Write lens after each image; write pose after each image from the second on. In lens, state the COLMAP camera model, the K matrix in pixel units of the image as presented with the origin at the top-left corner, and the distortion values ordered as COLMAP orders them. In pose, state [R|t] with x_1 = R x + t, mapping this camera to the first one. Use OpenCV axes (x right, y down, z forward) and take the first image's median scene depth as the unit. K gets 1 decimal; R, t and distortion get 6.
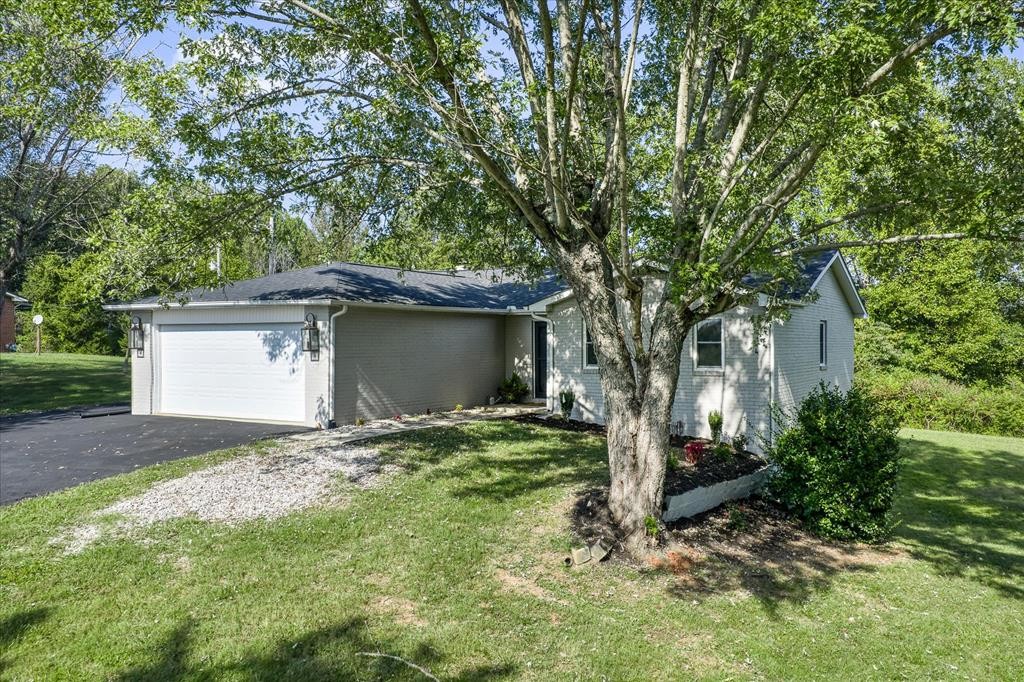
lens RADIAL K [[884.9, 0, 510.7], [0, 884.9, 340.7], [0, 0, 1]] dist [0.033025, -0.011432]
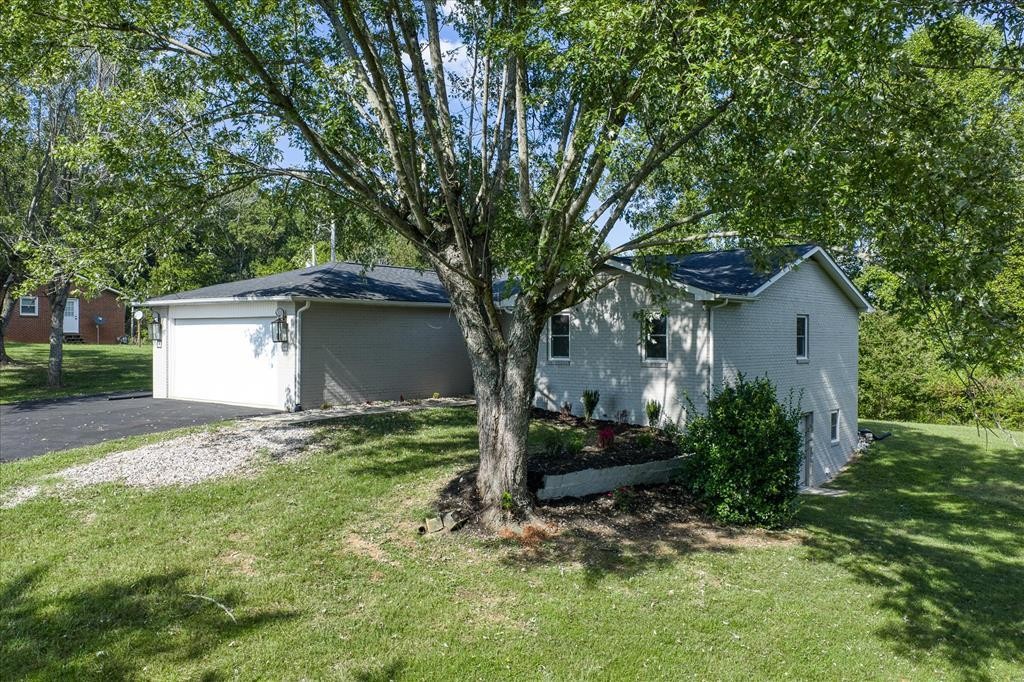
lens RADIAL K [[884.9, 0, 510.7], [0, 884.9, 340.7], [0, 0, 1]] dist [0.033025, -0.011432]
pose [[0.987799, 0.002895, -0.155706, 0.291051], [-0.002001, 0.999981, 0.005900, 0.003220], [0.155720, -0.005516, 0.987786, -0.069586]]
